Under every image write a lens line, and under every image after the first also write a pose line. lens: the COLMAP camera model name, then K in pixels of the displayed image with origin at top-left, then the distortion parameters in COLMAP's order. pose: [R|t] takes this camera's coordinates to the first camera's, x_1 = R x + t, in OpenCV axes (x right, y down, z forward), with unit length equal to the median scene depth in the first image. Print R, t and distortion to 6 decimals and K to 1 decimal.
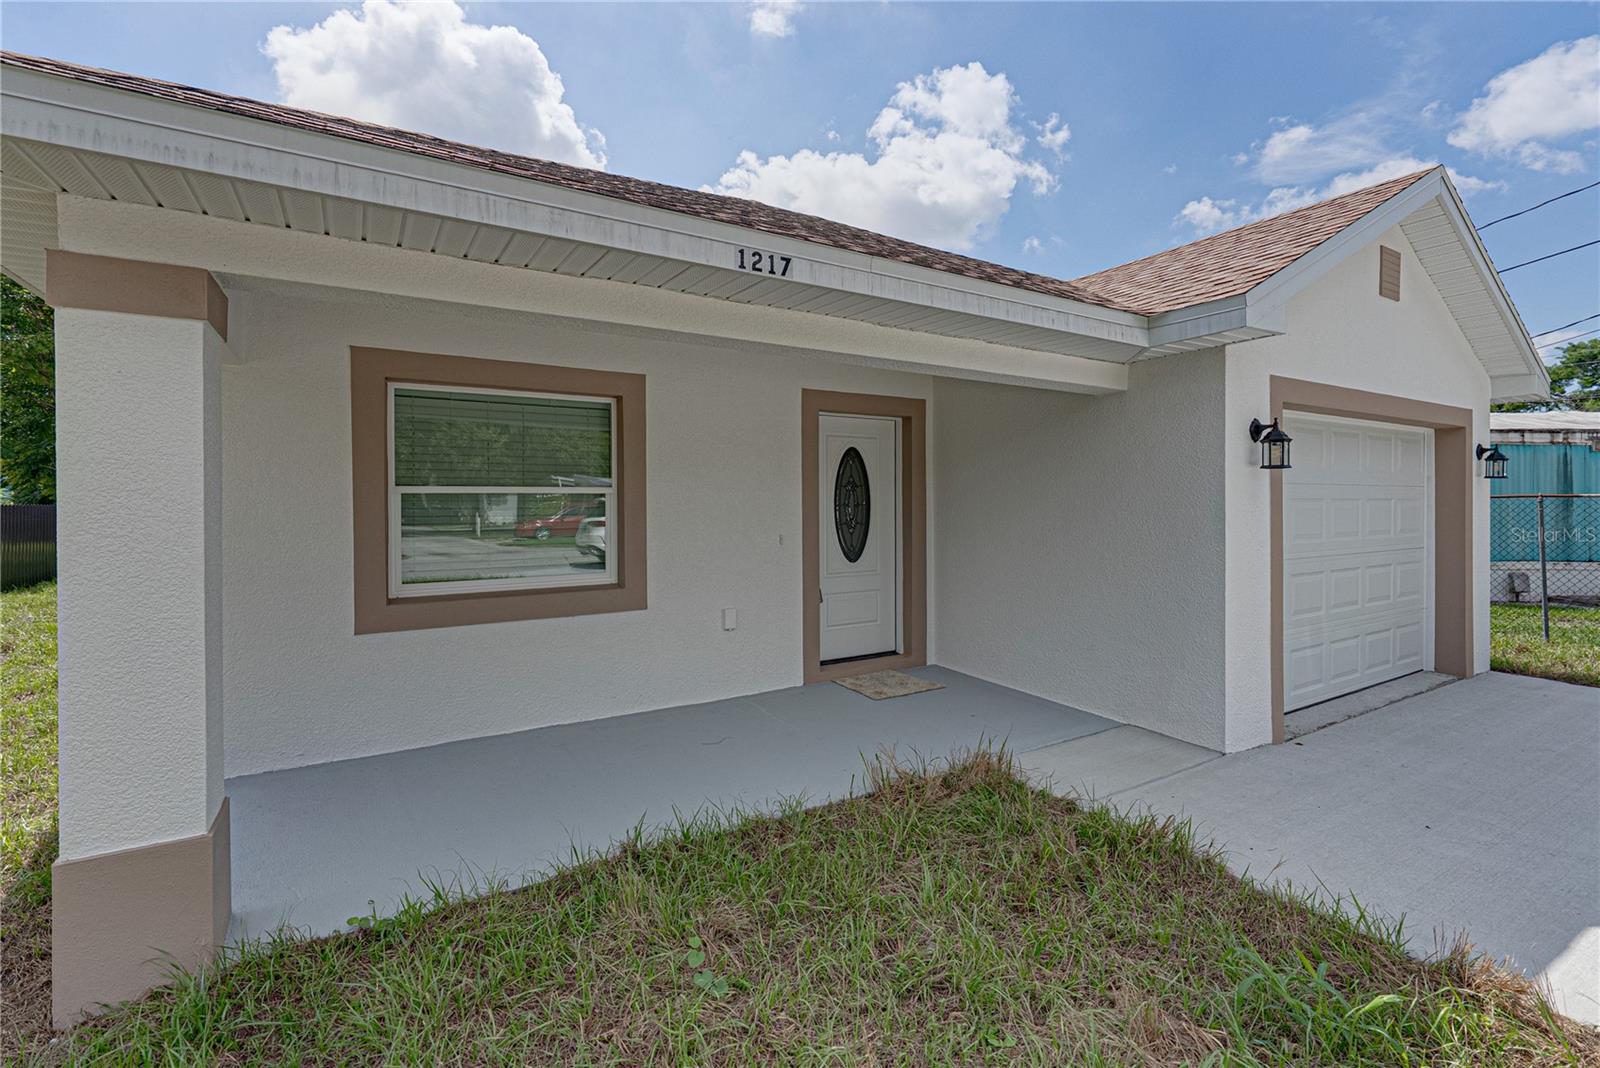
lens RADIAL K [[721.0, 0, 824.6], [0, 721.0, 508.2], [0, 0, 1]] dist [0.000045, 0.000032]
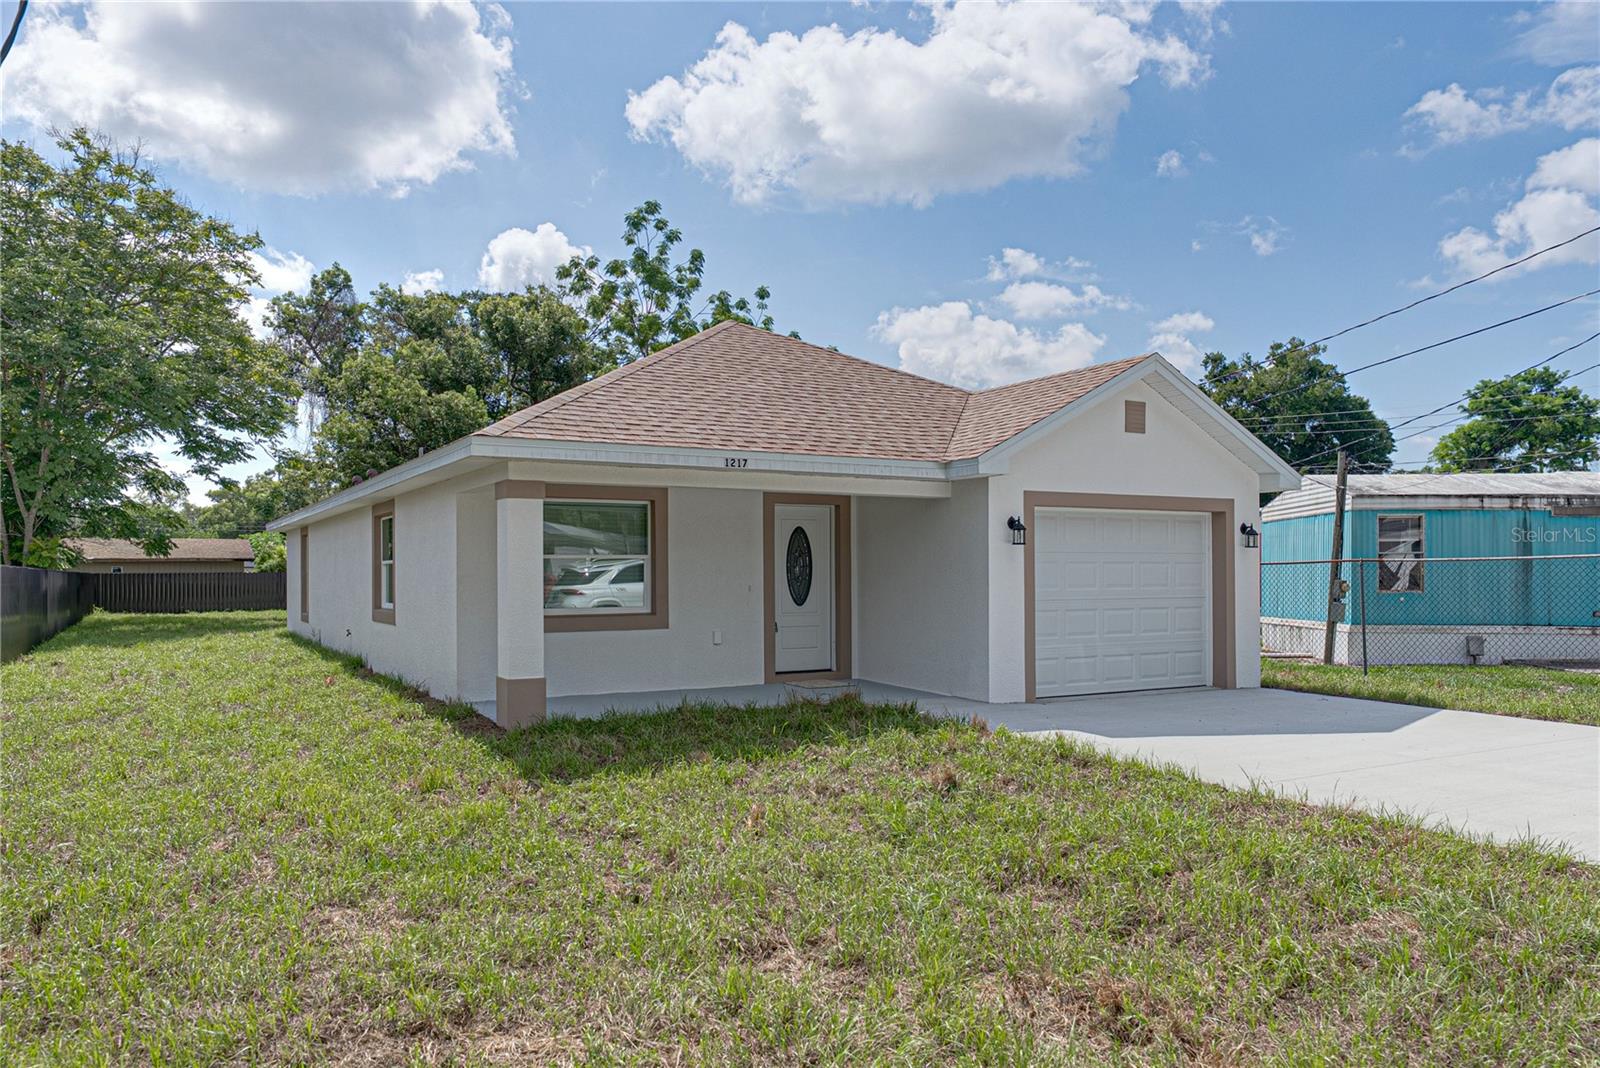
lens RADIAL K [[1085.4, 0, 775.3], [0, 1085.4, 606.6], [0, 0, 1]] dist [-0.008624, -0.002896]
pose [[0.998334, 0.004496, -0.057533, 0.139453], [-0.002975, 0.999645, 0.026495, 0.022774], [0.057631, -0.026280, 0.997992, -1.417081]]
